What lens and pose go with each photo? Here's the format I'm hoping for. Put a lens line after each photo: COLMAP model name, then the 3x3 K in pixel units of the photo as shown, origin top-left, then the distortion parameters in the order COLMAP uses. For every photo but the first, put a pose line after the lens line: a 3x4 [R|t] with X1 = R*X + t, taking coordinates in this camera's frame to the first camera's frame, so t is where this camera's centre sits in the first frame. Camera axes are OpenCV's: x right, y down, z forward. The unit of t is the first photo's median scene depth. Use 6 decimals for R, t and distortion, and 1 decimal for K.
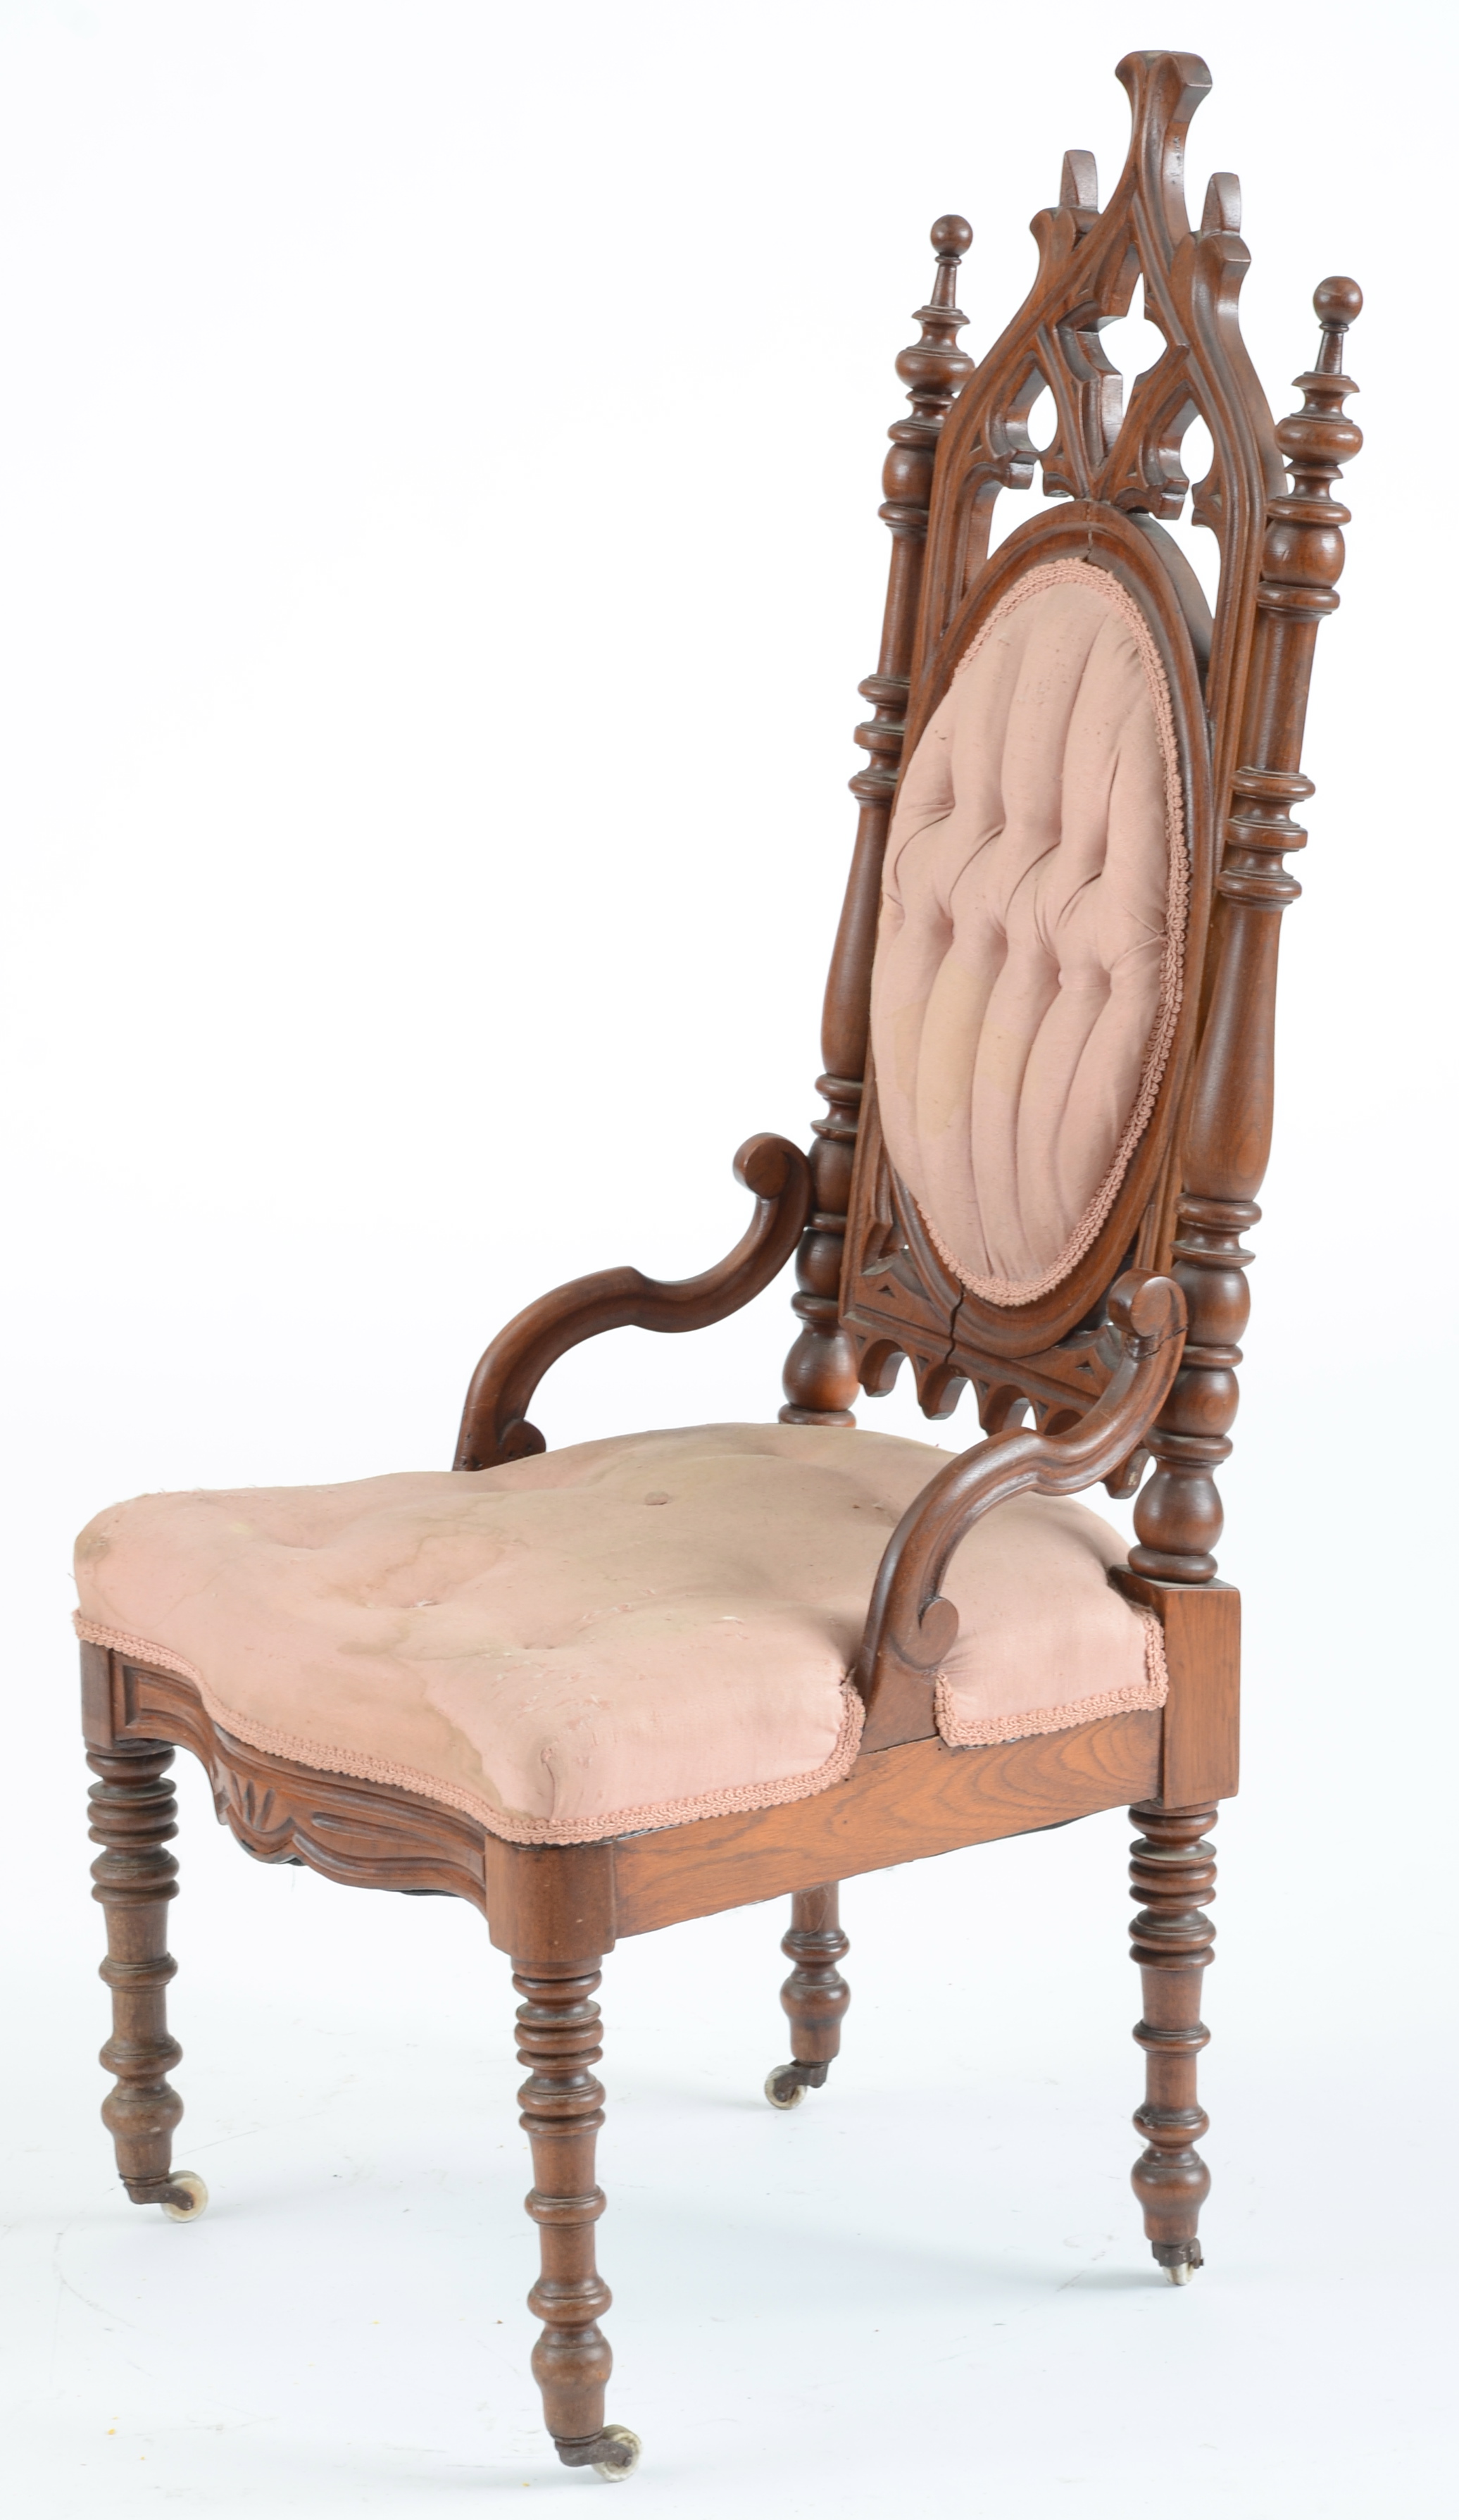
lens RADIAL K [[8543.5, 0, 678.7], [0, 8543.5, 1348.4], [0, 0, 1]] dist [1.004371, 0.000000]
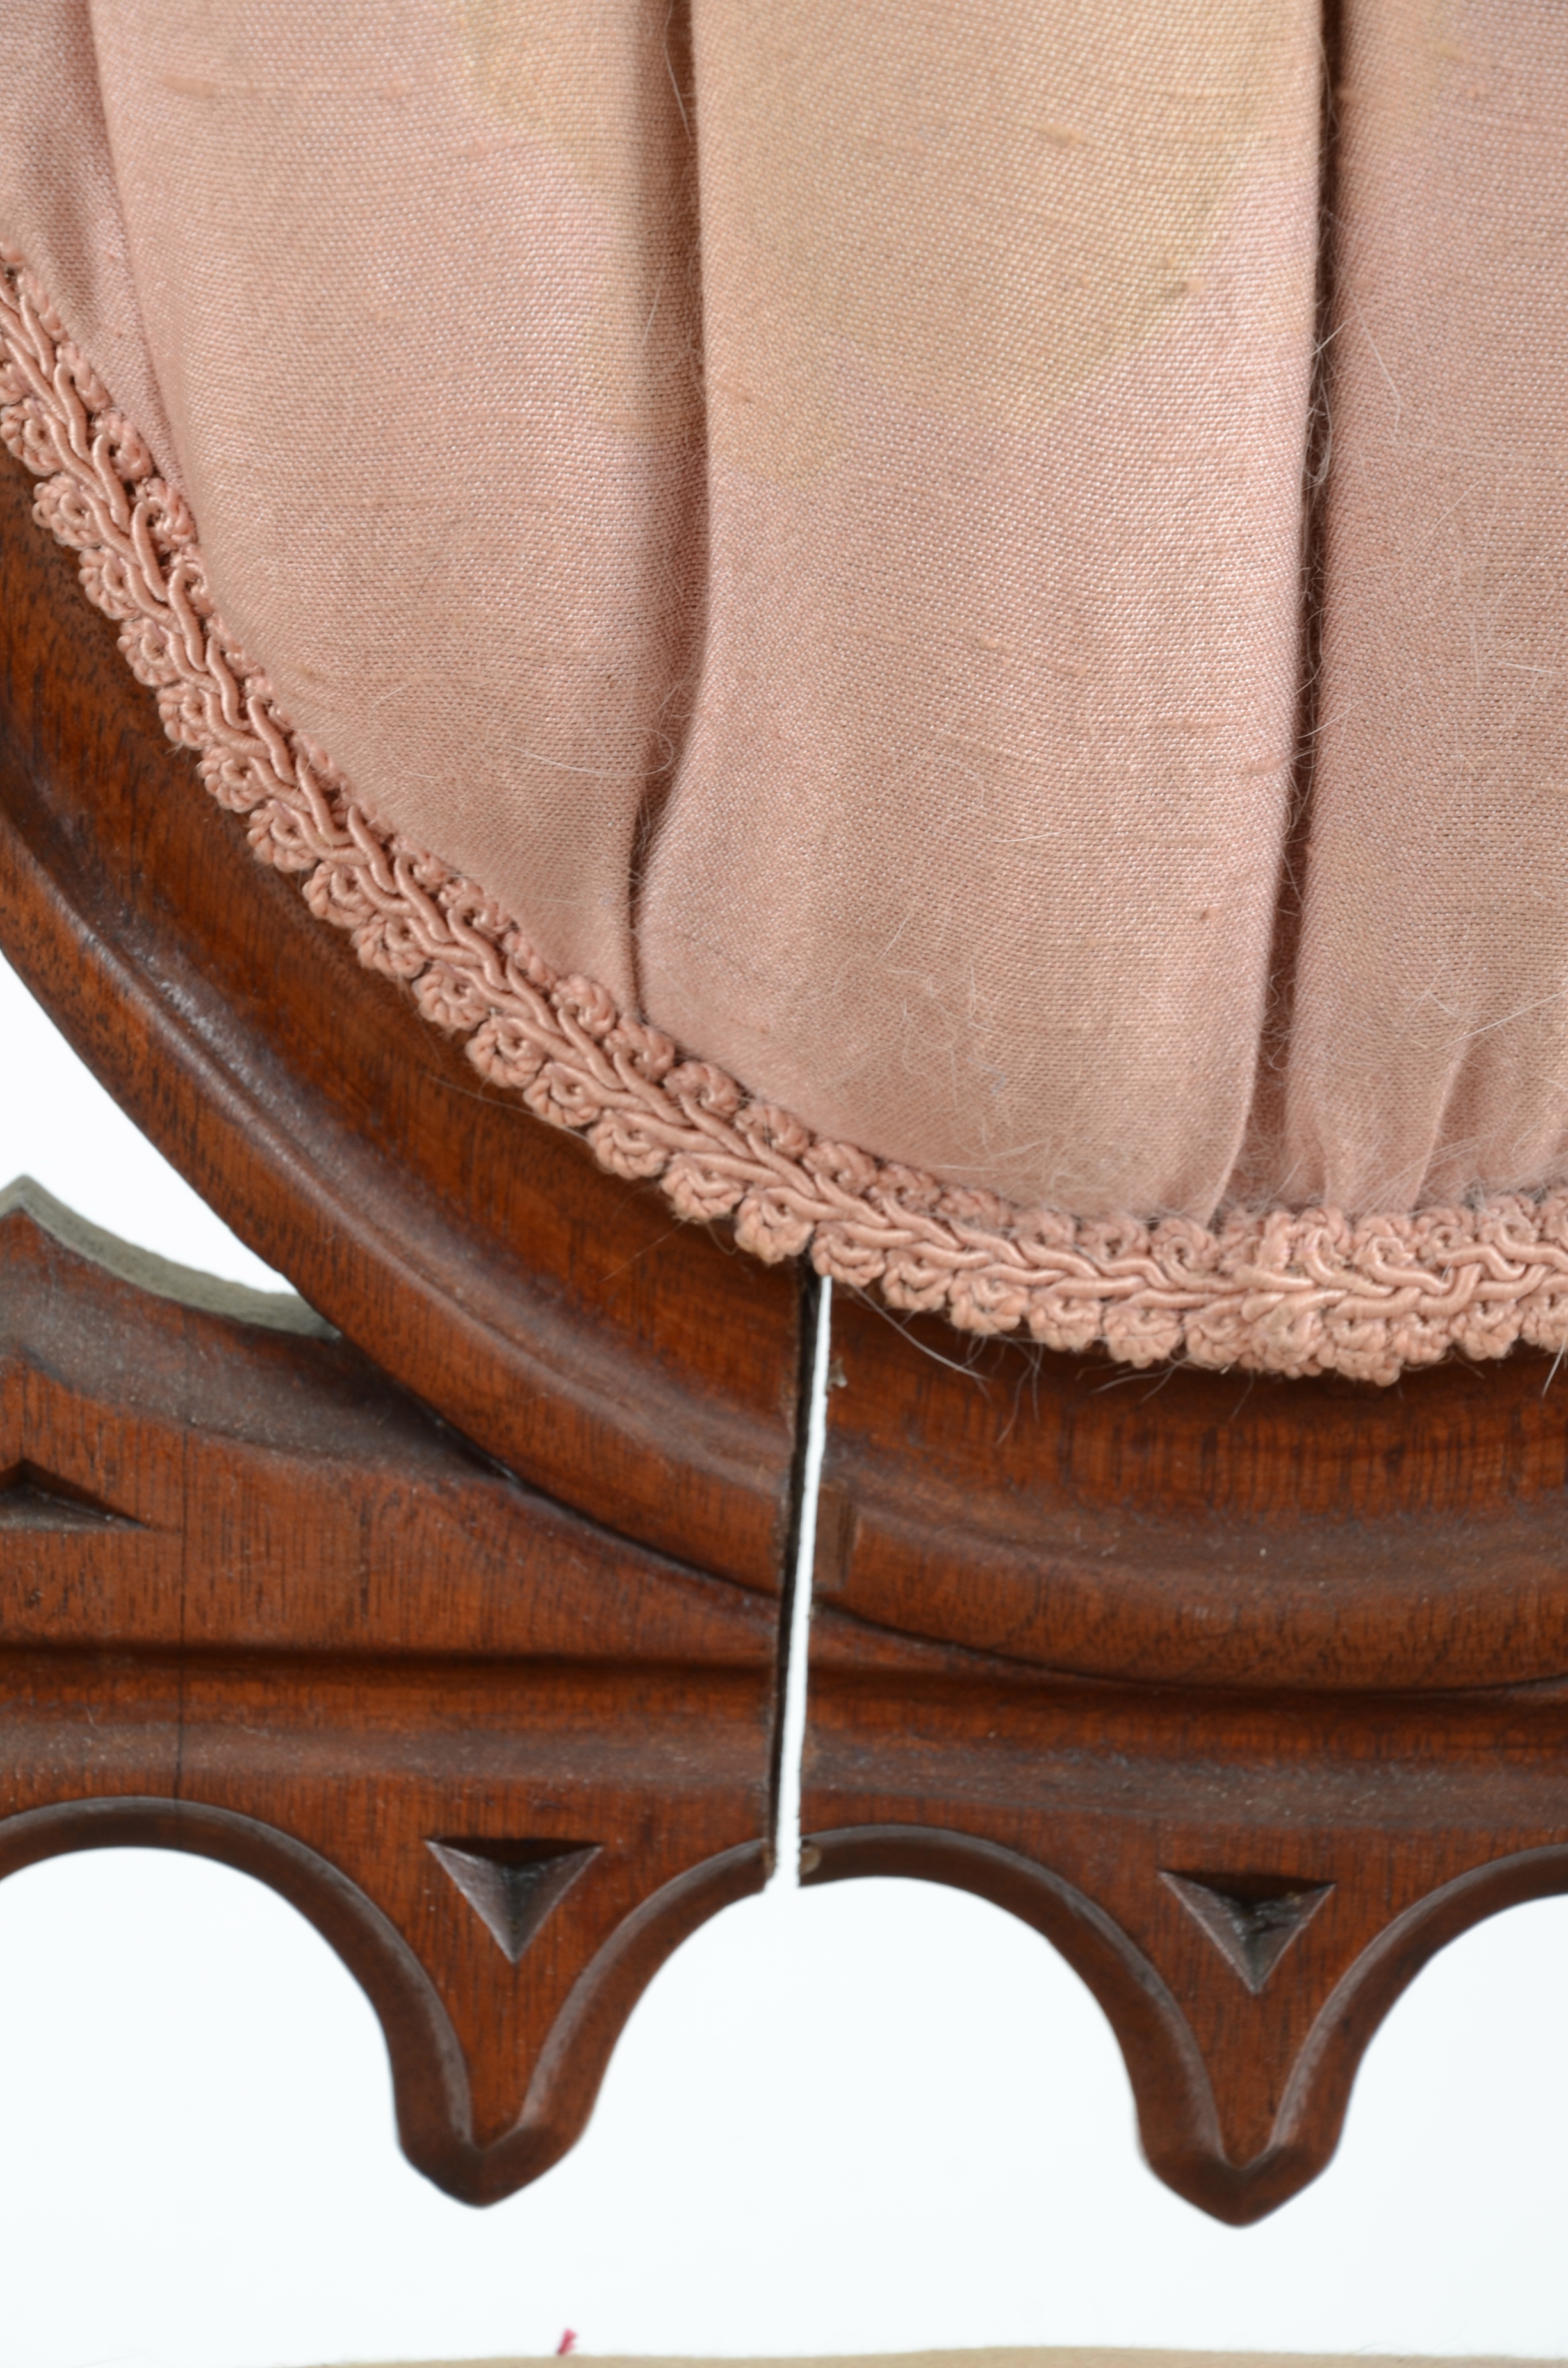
lens RADIAL K [[8838.2, 0, 791.5], [0, 8838.2, 1193.4], [0, 0, 1]] dist [0.854676, 0.000000]
pose [[0.540502, -0.250352, 0.803232, -0.096242], [0.158863, 0.967897, 0.194775, -0.041788], [-0.826208, 0.022328, 0.562922, 0.935246]]
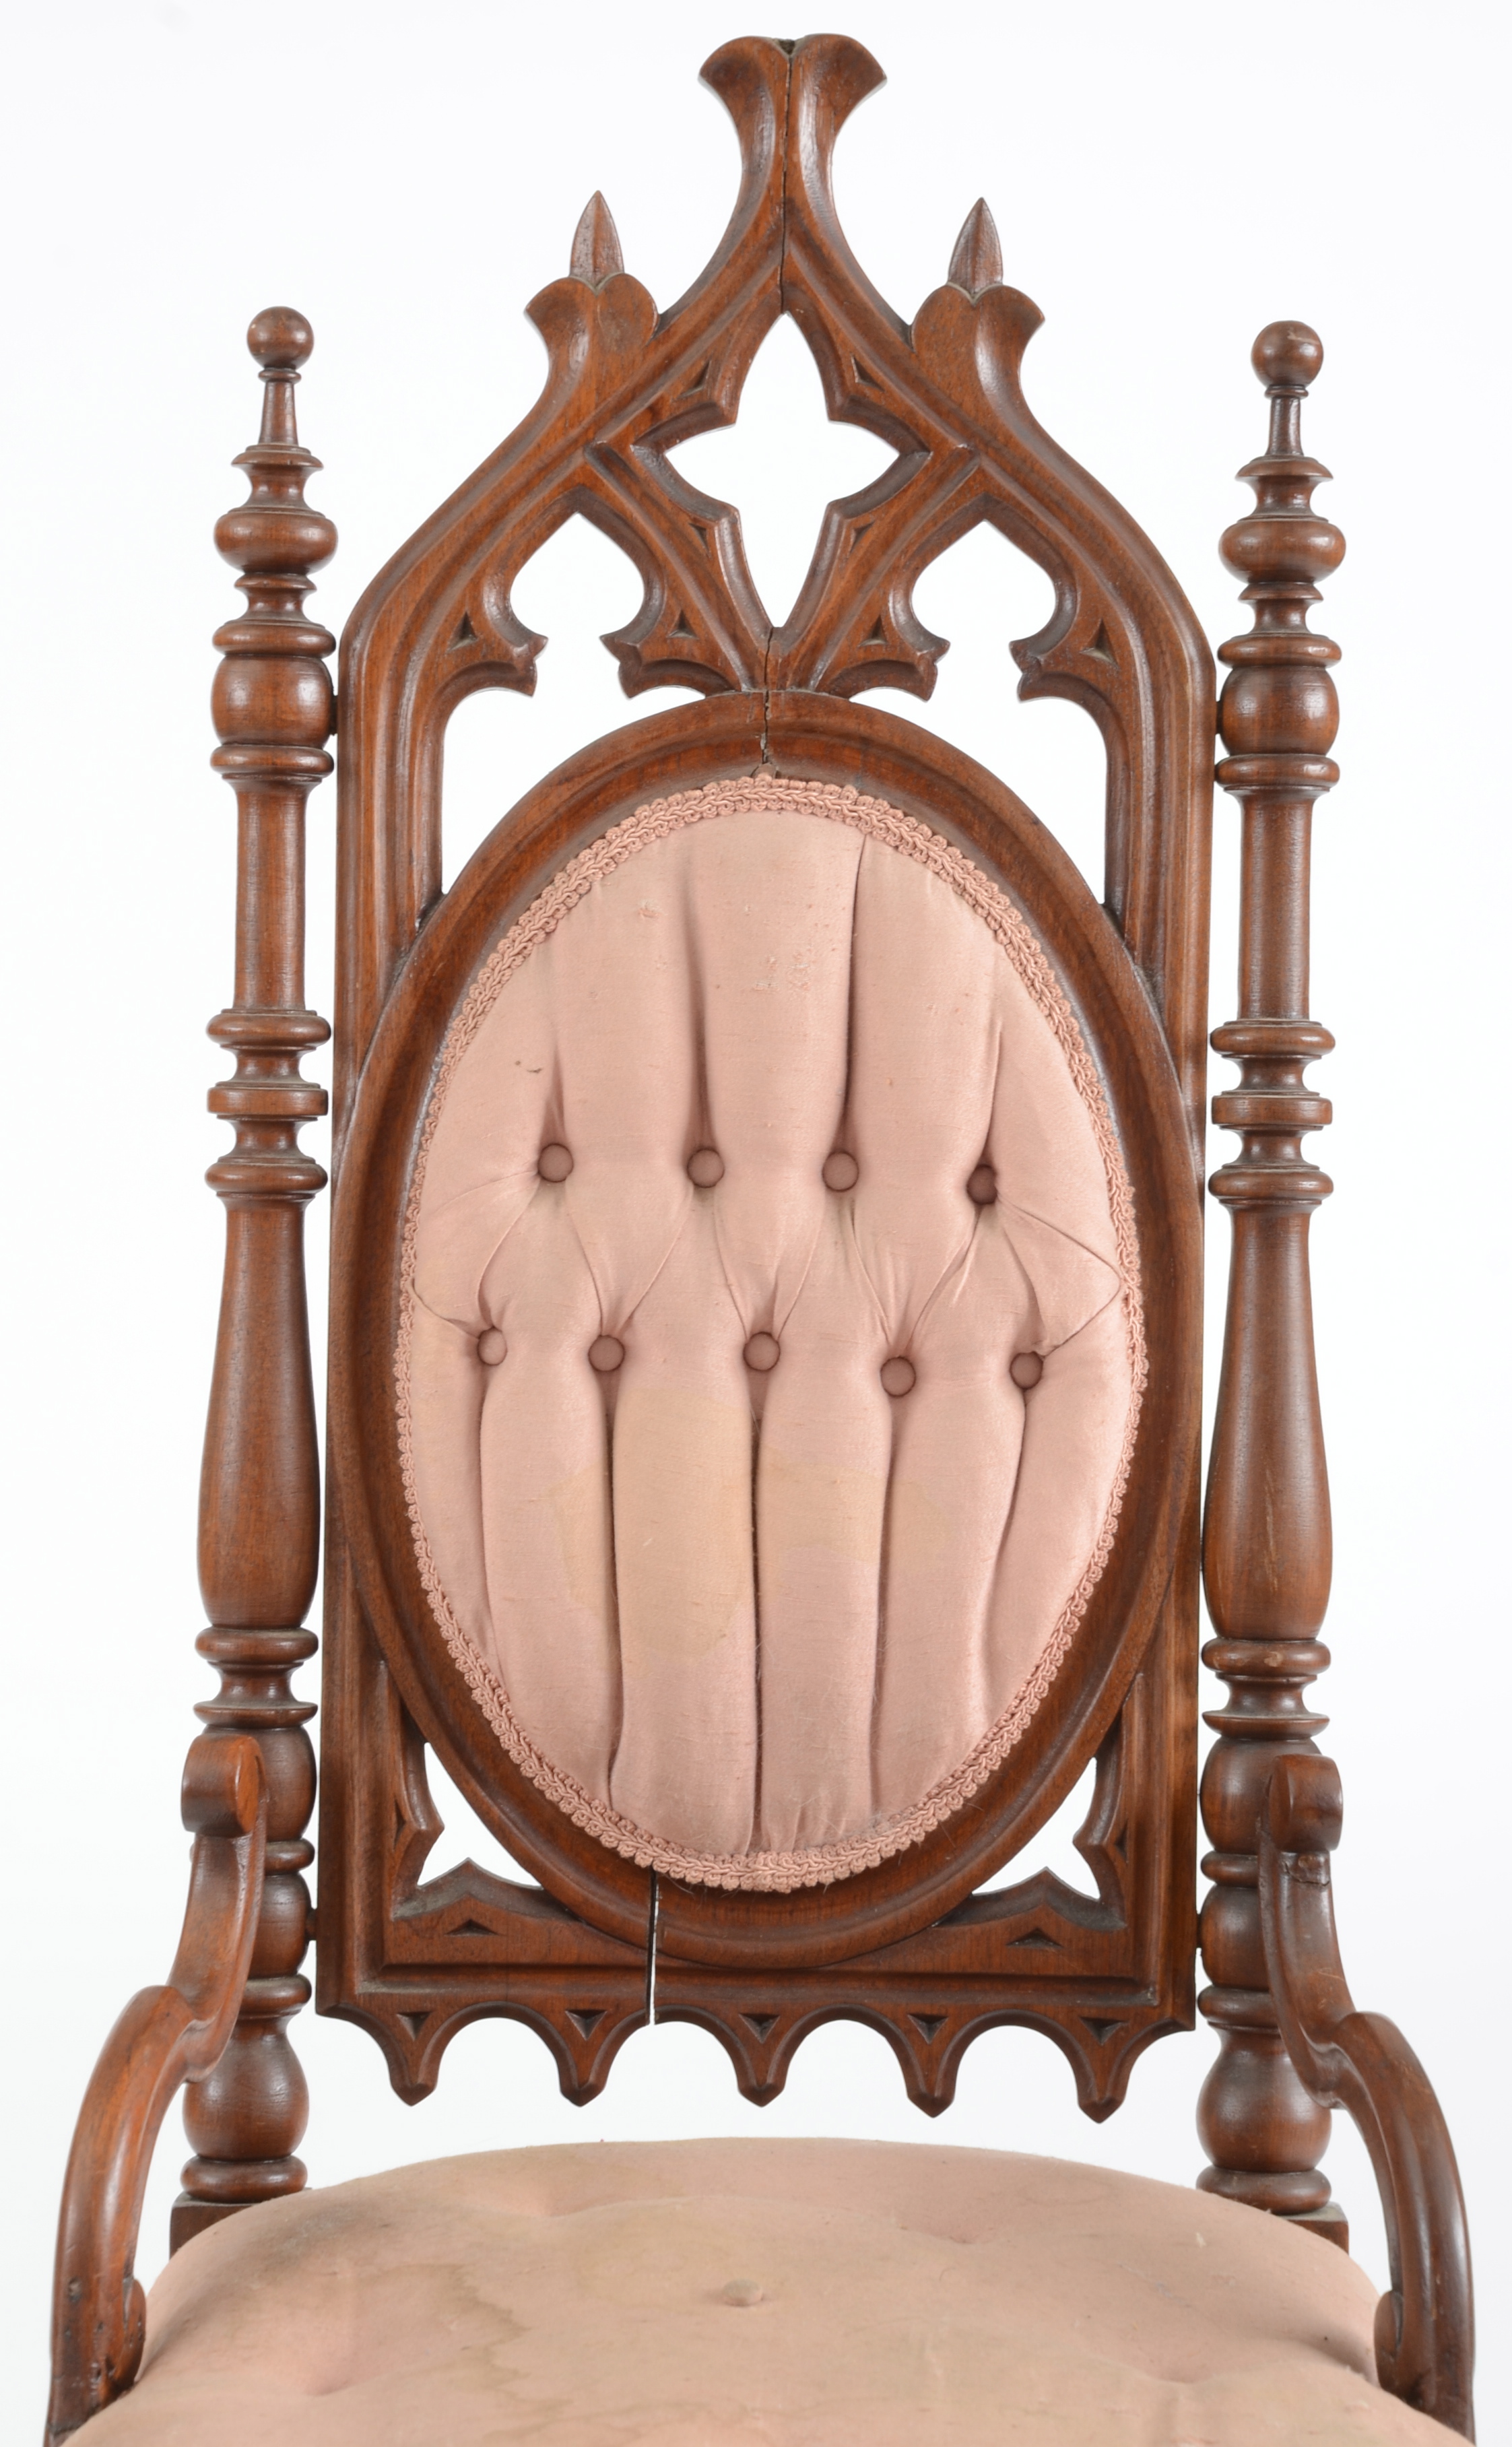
lens RADIAL K [[7138.7, 0, 749.5], [0, 7138.7, 1242.1], [0, 0, 1]] dist [0.762424, 0.000000]
pose [[0.546893, -0.107207, 0.830310, -0.426819], [0.184748, 0.982772, 0.005205, -0.058790], [-0.816563, 0.150552, 0.557278, 0.697033]]
